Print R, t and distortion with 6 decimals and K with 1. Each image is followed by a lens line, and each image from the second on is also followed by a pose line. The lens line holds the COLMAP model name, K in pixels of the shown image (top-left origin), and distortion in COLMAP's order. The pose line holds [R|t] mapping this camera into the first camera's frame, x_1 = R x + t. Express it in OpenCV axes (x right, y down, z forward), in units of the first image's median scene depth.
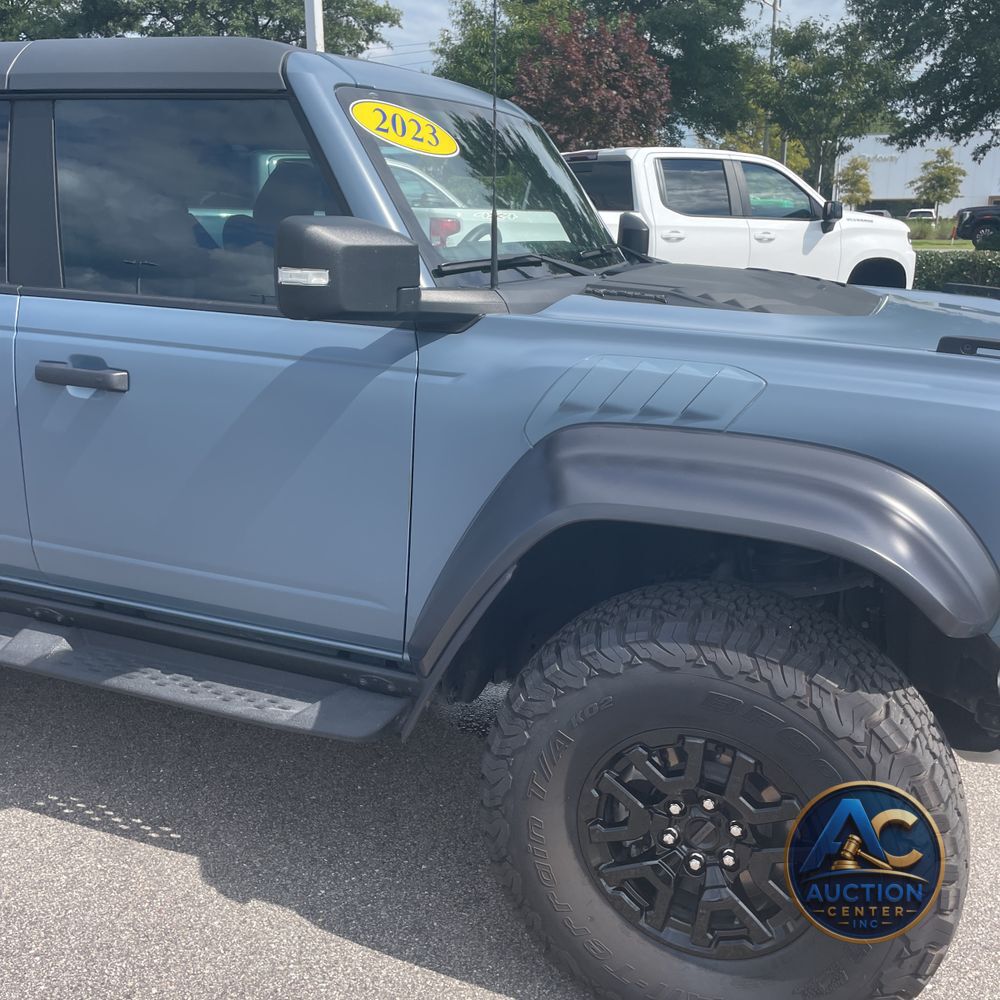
lens RADIAL K [[1026.4, 0, 511.6], [0, 1026.4, 500.1], [0, 0, 1]] dist [0.104097, -0.158165]
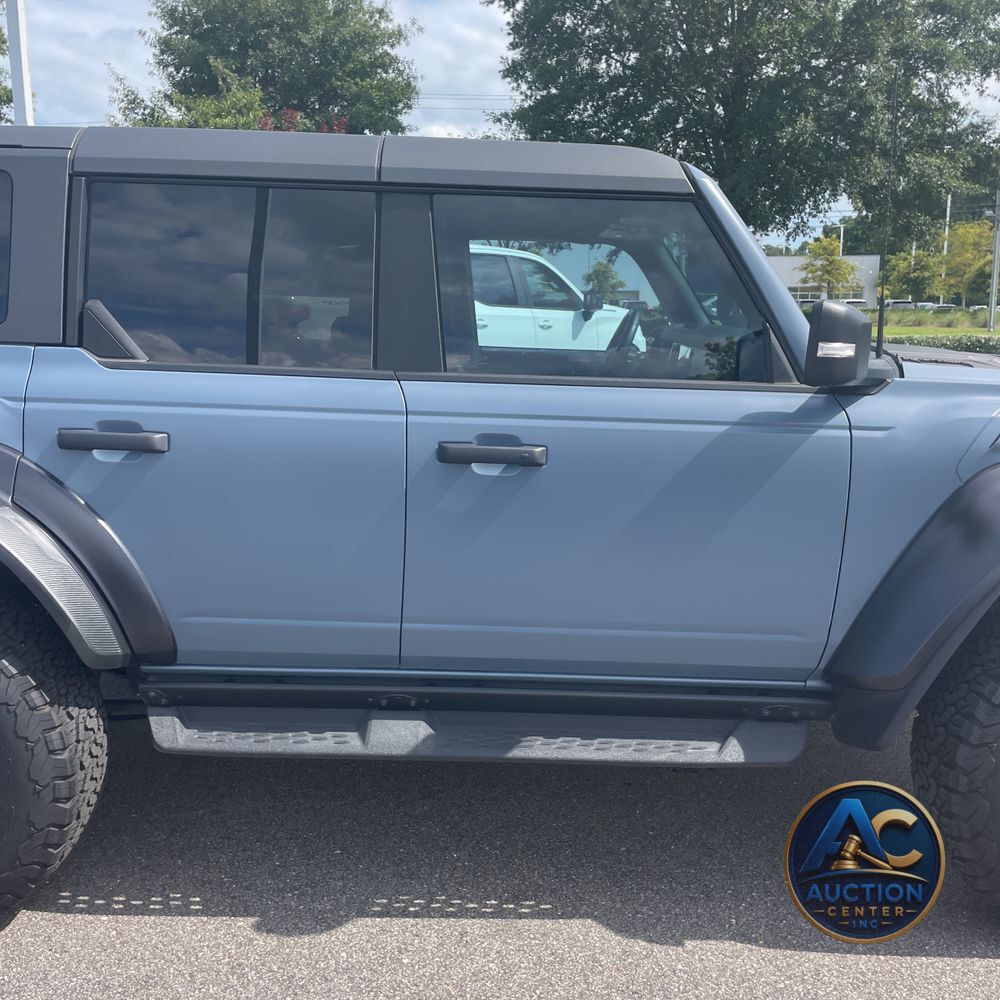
lens RADIAL K [[1029.7, 0, 511.9], [0, 1029.7, 484.9], [0, 0, 1]] dist [0.081799, -0.108038]
pose [[0.926698, -0.063276, 0.370443, -0.780361], [0.098916, 0.992034, -0.077997, -0.005946], [-0.362556, 0.108922, 0.925575, 0.045170]]
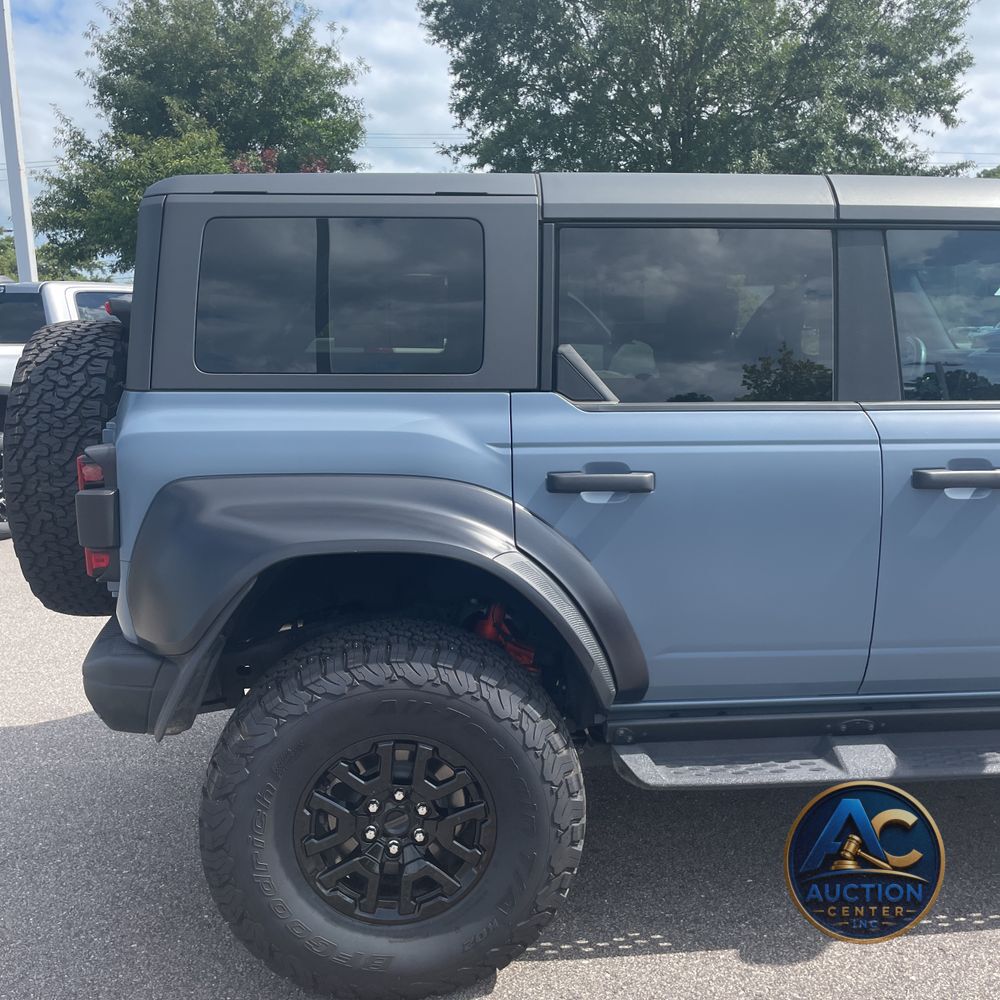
lens RADIAL K [[1026.4, 0, 511.6], [0, 1026.4, 500.1], [0, 0, 1]] dist [0.104097, -0.158165]
pose [[0.881564, -0.095721, 0.462258, -1.322856], [0.150867, 0.985000, -0.083750, -0.078382], [-0.447307, 0.143570, 0.882782, 0.269642]]
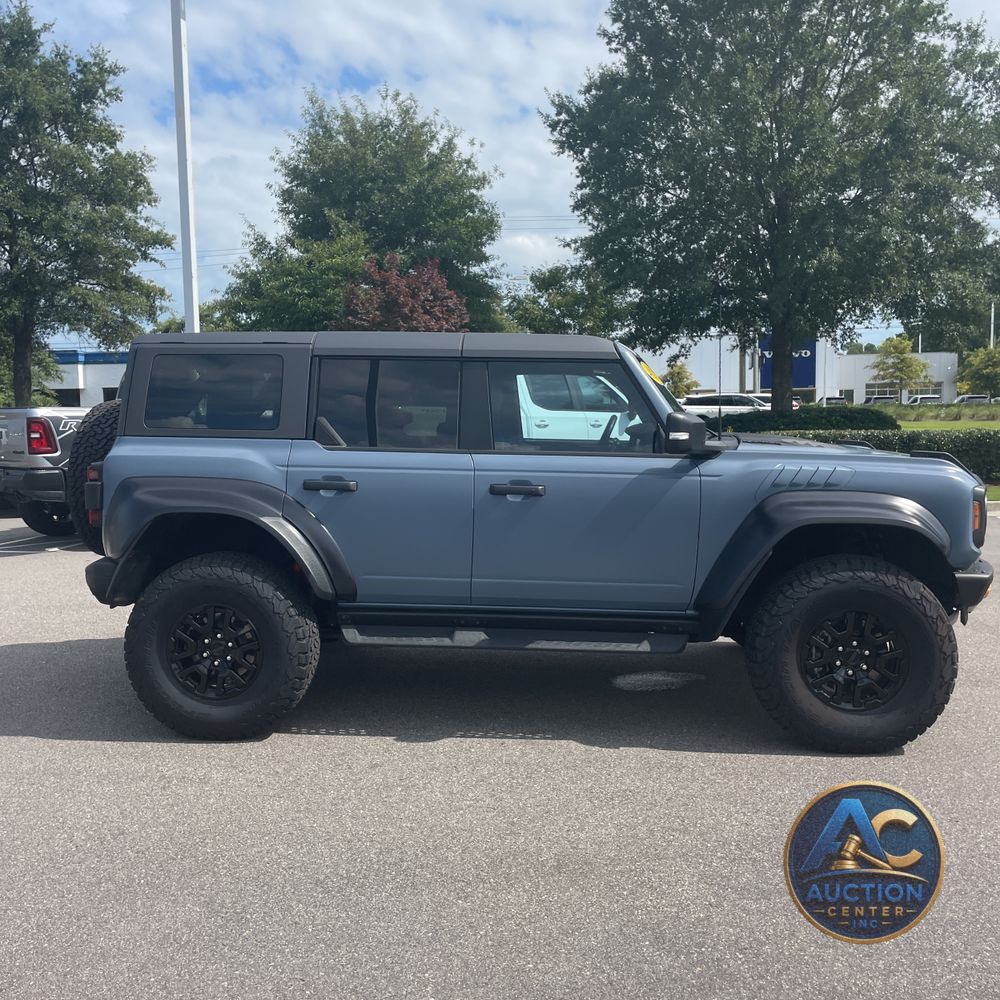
lens RADIAL K [[1033.7, 0, 510.7], [0, 1033.7, 466.5], [0, 0, 1]] dist [0.139171, -0.332806]
pose [[0.954523, -0.030655, 0.296558, -1.032692], [0.092698, 0.975913, -0.197487, 0.238771], [-0.283360, 0.215996, 0.934373, -0.917191]]
